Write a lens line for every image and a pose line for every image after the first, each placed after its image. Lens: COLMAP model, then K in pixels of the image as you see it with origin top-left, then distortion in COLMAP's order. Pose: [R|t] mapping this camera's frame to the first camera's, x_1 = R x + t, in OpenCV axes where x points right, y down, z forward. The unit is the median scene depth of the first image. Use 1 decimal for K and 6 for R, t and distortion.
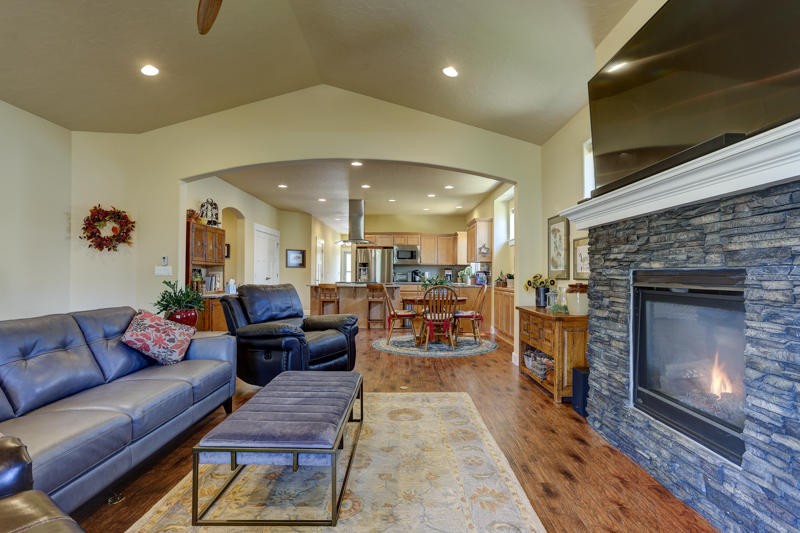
lens RADIAL K [[394.2, 0, 400.0], [0, 394.2, 266.5], [0, 0, 1]] dist [0.000647, 0.000072]
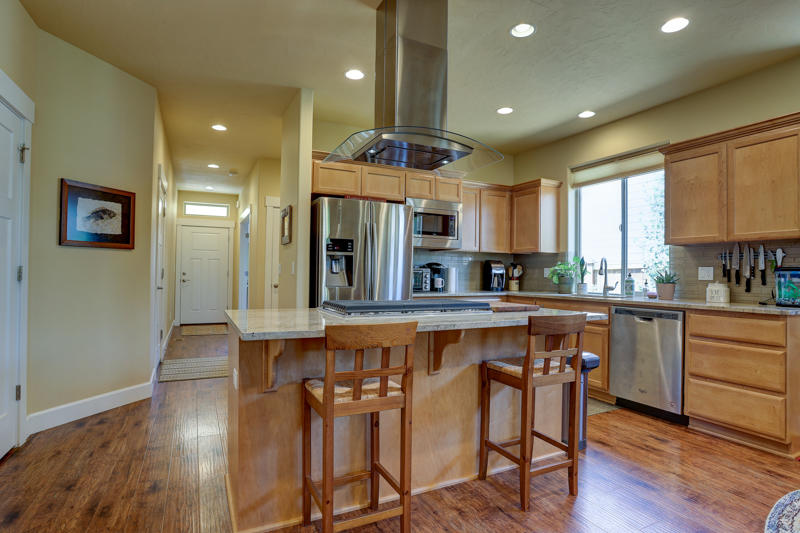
lens RADIAL K [[420.5, 0, 400.0], [0, 420.5, 266.5], [0, 0, 1]] dist [-0.000722, -0.000084]
pose [[0.894612, 0.012034, 0.446681, -0.205017], [-0.014259, 0.999897, 0.001621, 0.013066], [-0.446615, -0.007819, 0.894692, 0.633007]]
